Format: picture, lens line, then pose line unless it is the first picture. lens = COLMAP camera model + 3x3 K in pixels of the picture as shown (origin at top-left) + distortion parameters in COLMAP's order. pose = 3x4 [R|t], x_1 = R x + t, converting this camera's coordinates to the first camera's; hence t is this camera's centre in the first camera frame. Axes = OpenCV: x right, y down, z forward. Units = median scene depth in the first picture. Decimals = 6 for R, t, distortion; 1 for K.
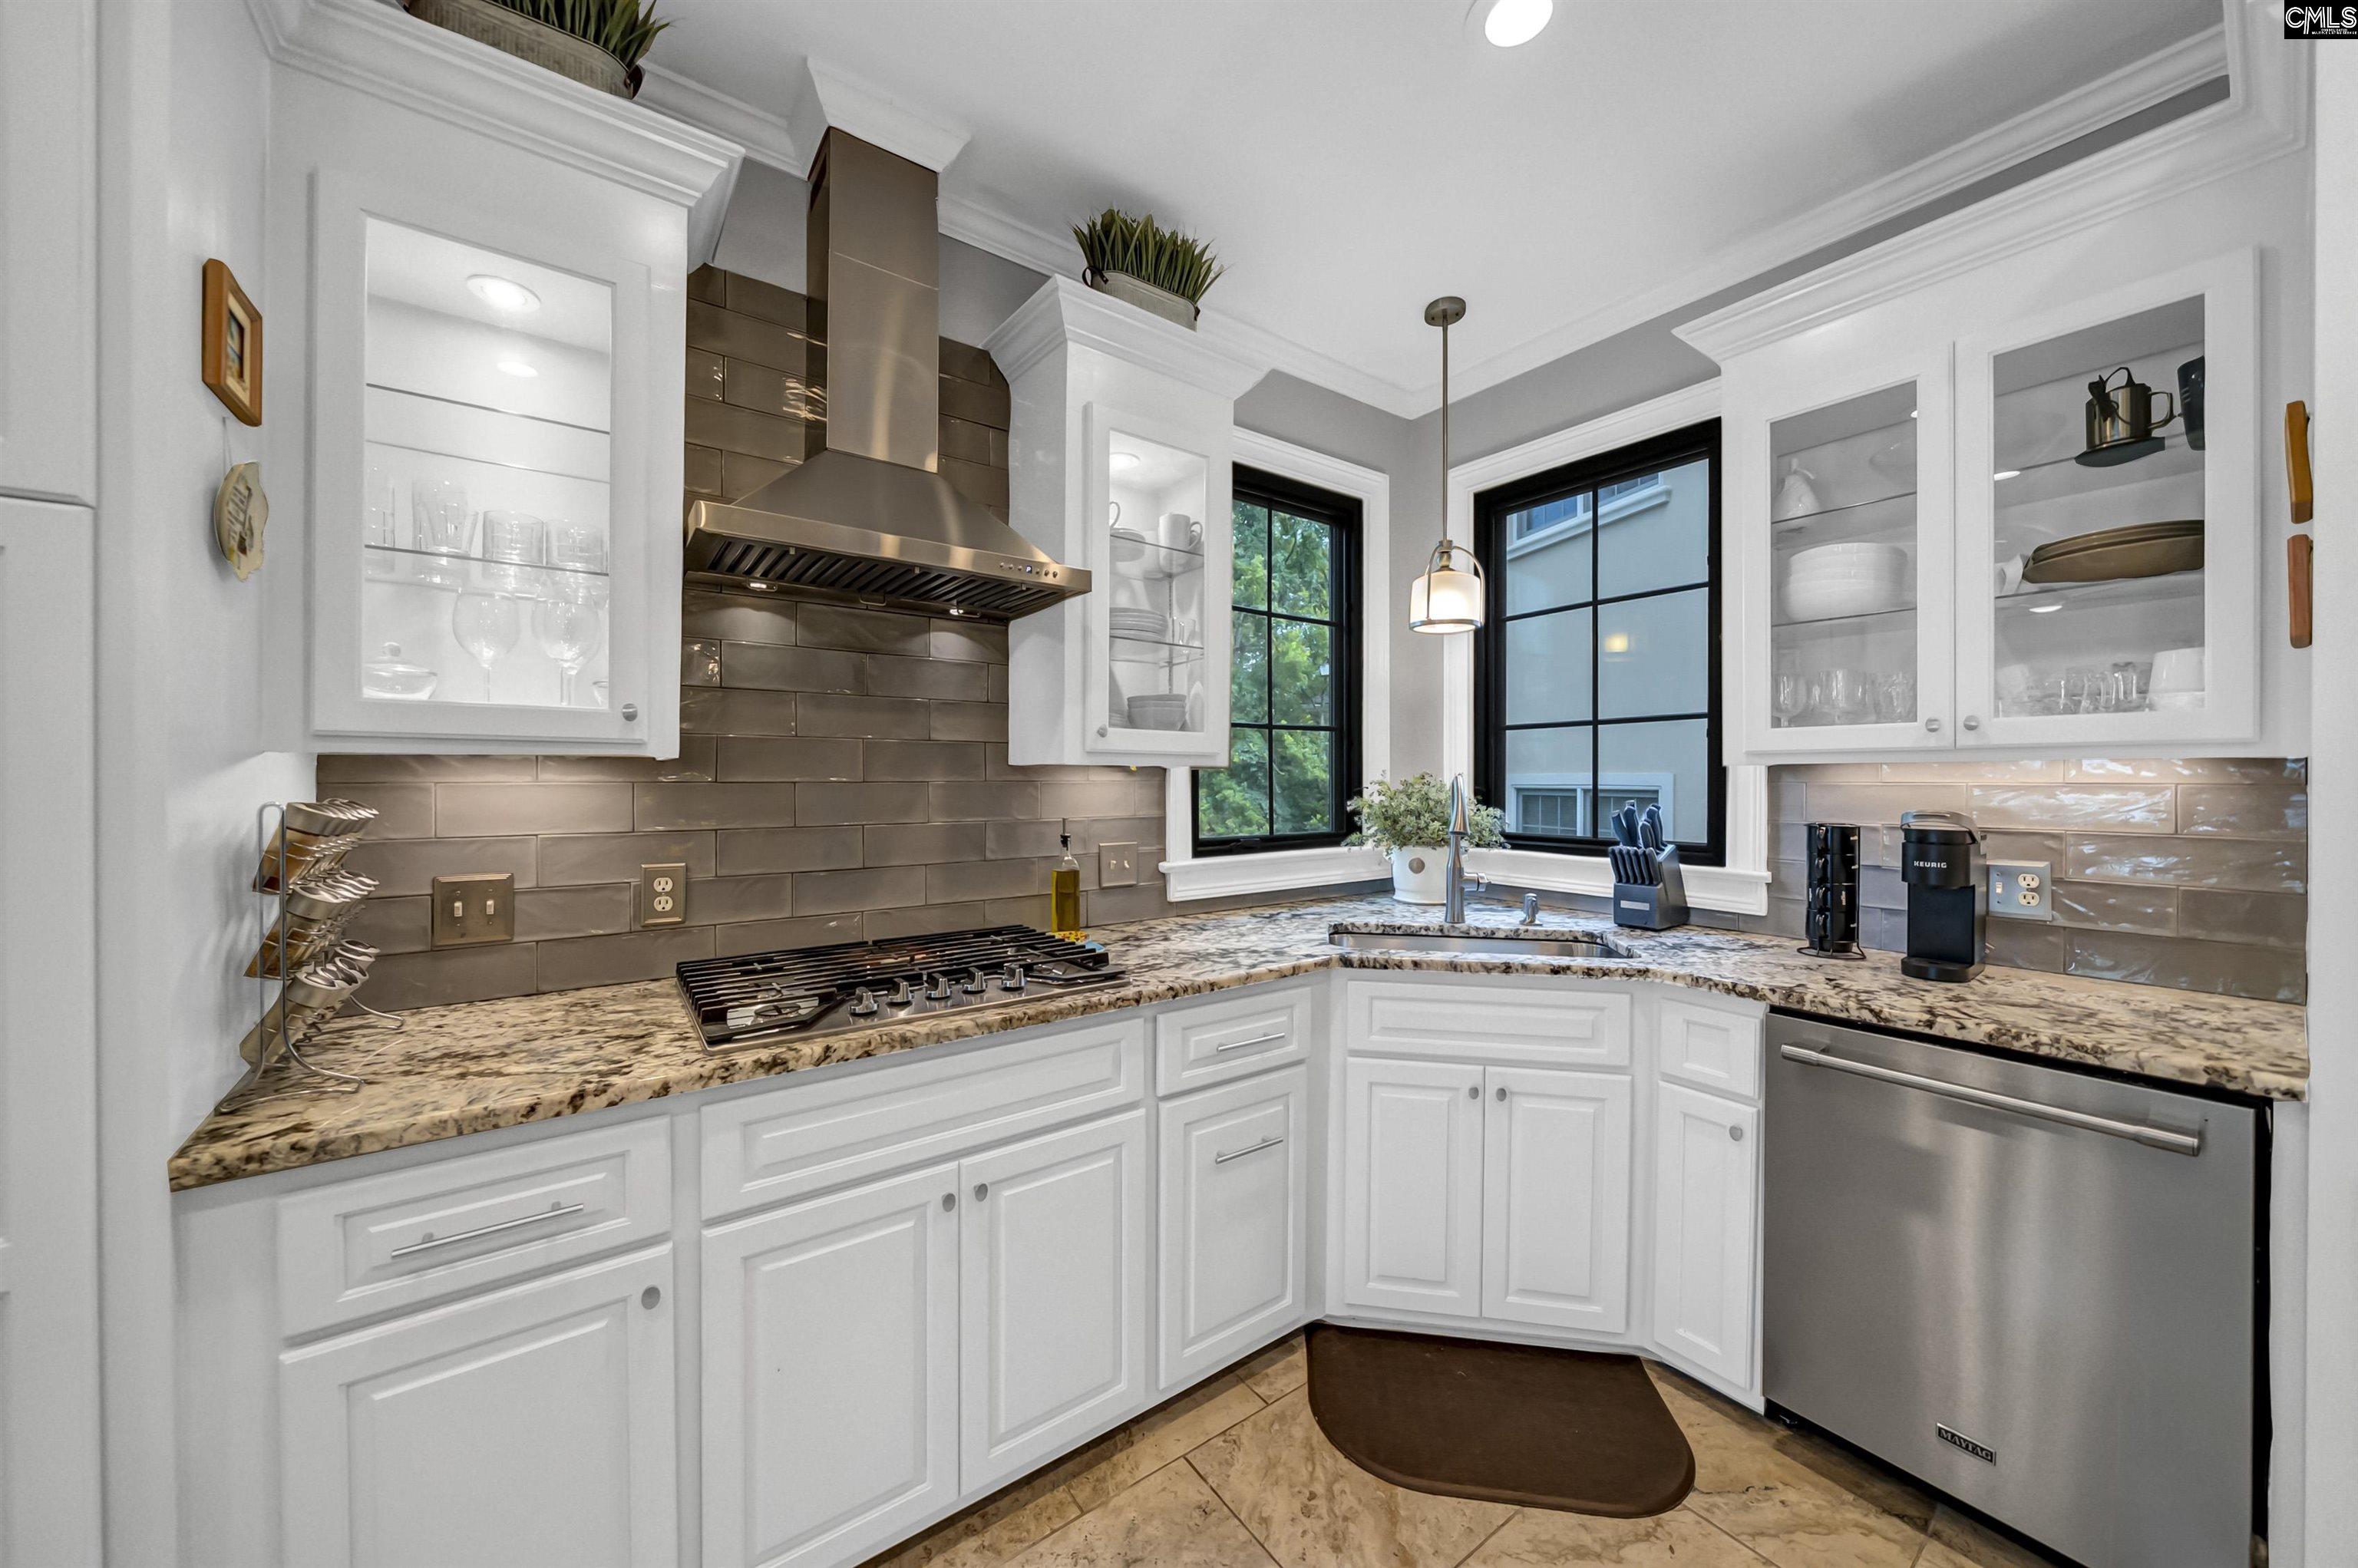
lens RADIAL K [[822.6, 0, 1183.6], [0, 822.6, 785.6], [0, 0, 1]] dist [-0.010830, 0.000202]
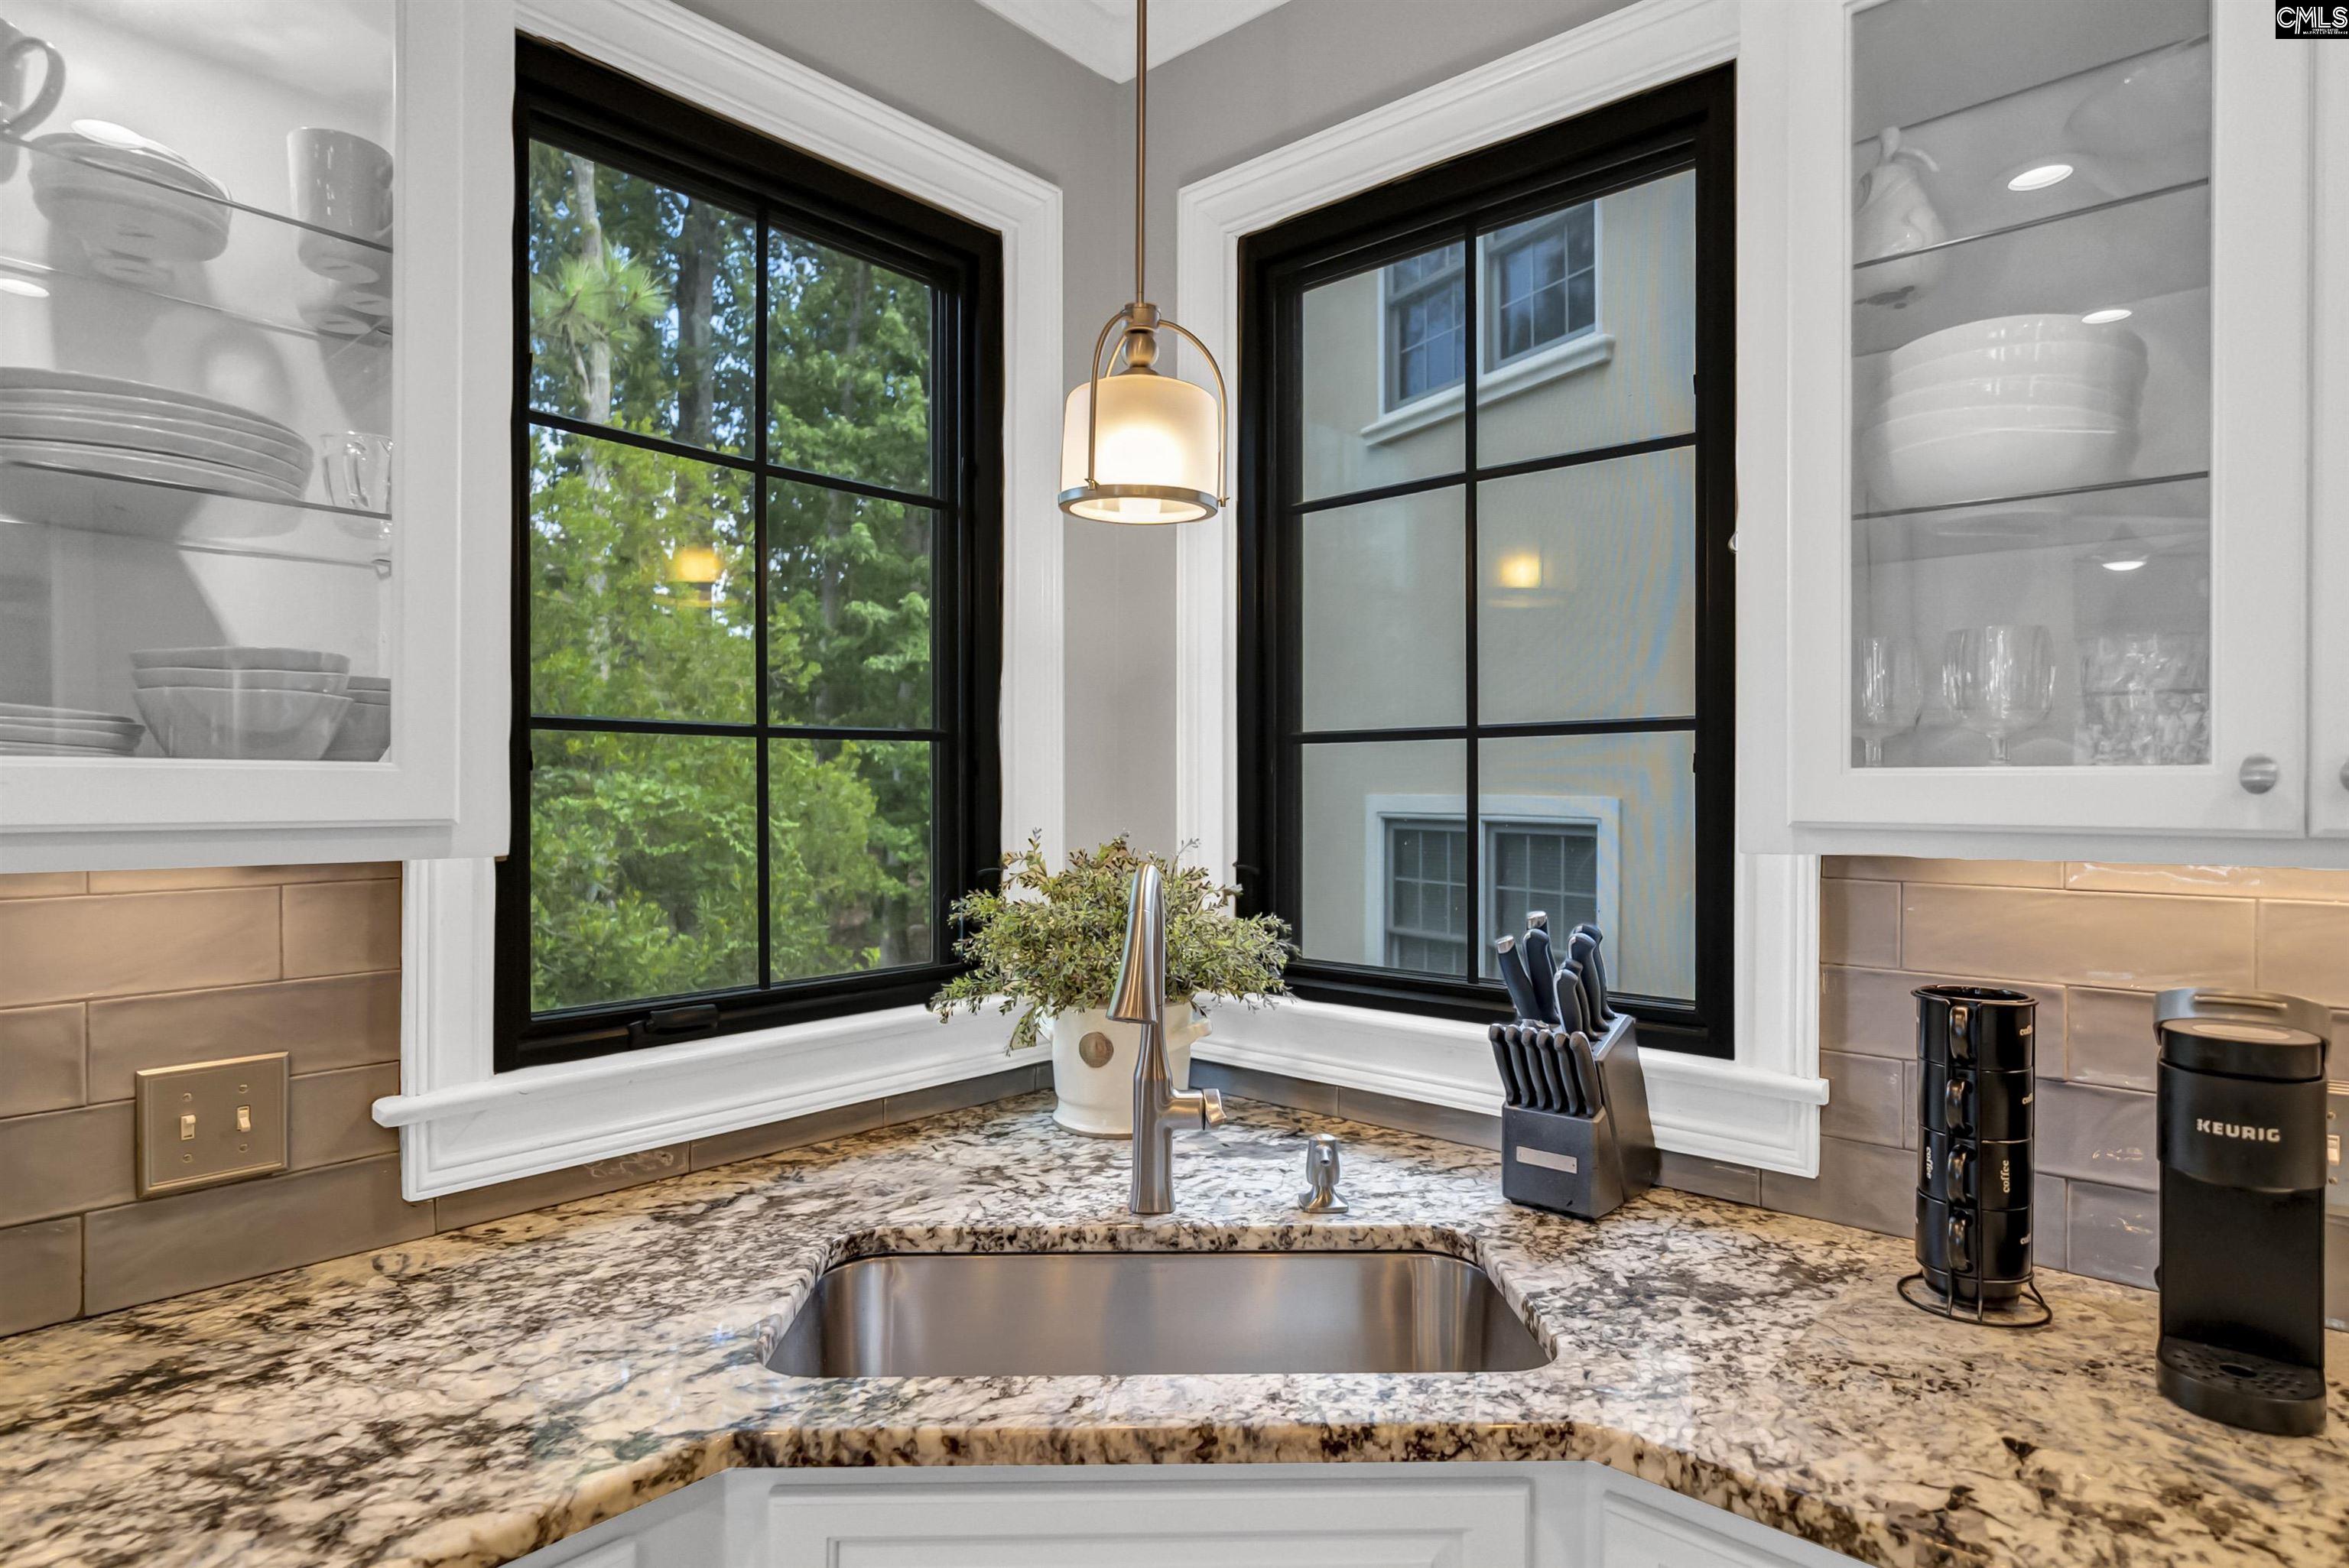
lens RADIAL K [[1253.3, 0, 1172.9], [0, 1253.3, 794.3], [0, 0, 1]] dist [-0.012736, -0.000481]
pose [[0.979884, 0.000567, 0.199565, 0.218247], [-0.000738, 0.999999, 0.000785, -0.046998], [-0.199565, -0.000917, 0.979884, 0.380356]]
